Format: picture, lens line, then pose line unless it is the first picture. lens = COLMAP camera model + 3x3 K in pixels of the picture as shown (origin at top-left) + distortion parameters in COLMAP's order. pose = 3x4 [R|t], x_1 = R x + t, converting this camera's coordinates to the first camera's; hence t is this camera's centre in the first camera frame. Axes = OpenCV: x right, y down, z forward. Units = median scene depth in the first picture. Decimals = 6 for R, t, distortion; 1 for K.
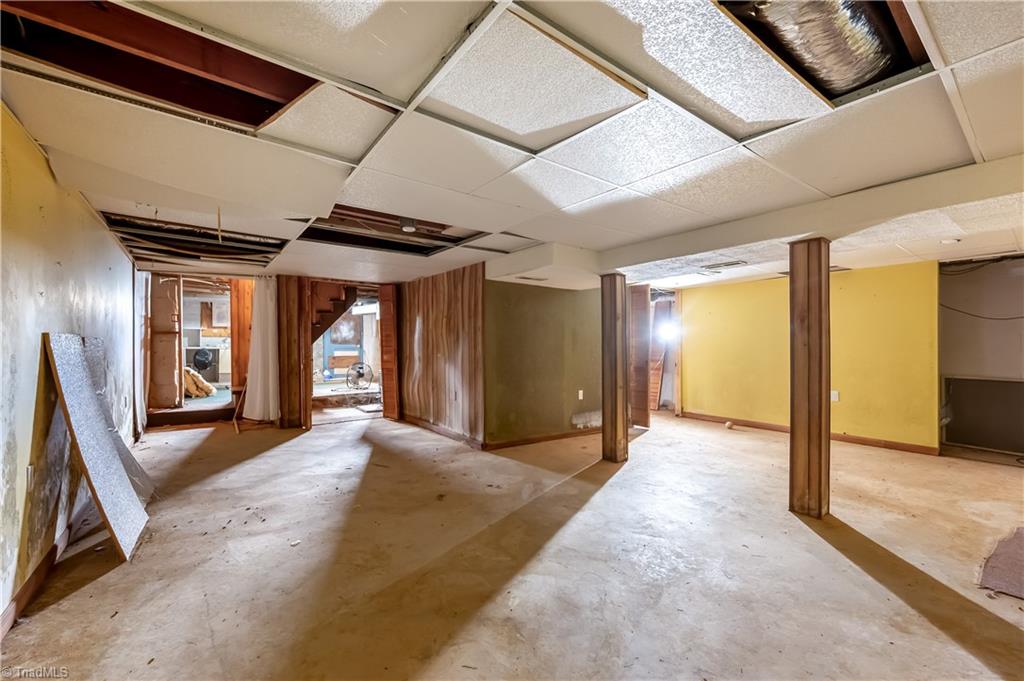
lens RADIAL K [[417.3, 0, 507.7], [0, 417.3, 343.5], [0, 0, 1]] dist [0.000452, 0.000106]
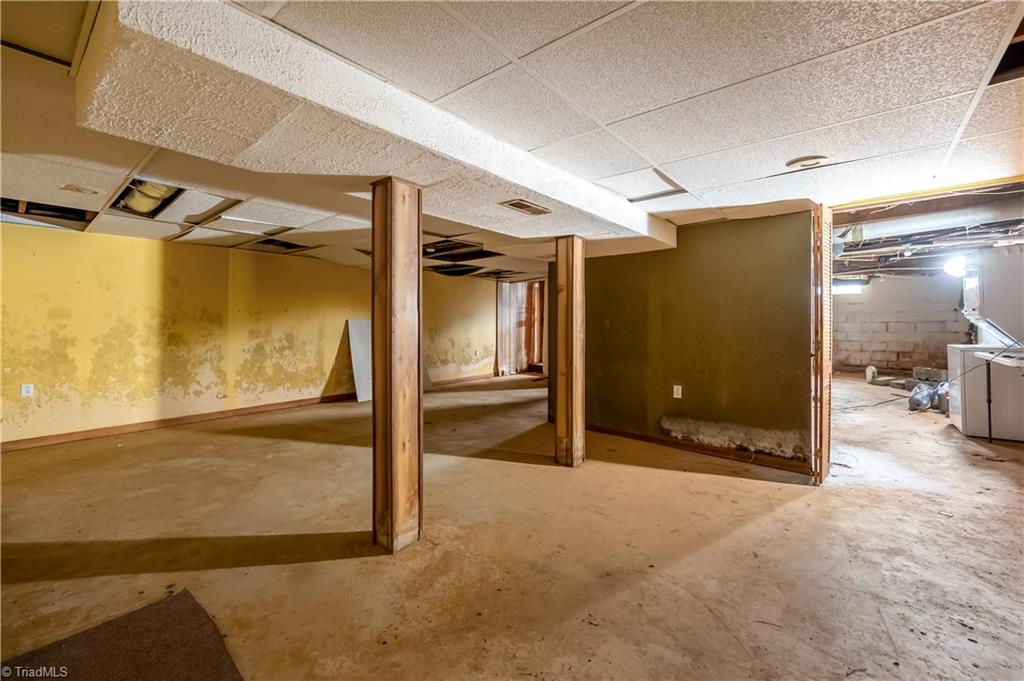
lens RADIAL K [[417.3, 0, 507.6], [0, 417.3, 333.0], [0, 0, 1]] dist [0.000452, 0.000106]
pose [[0.226935, 0.016223, -0.973775, 1.811201], [0.004270, 0.999835, 0.017652, 0.017440], [0.973901, -0.008164, 0.226828, 1.240579]]
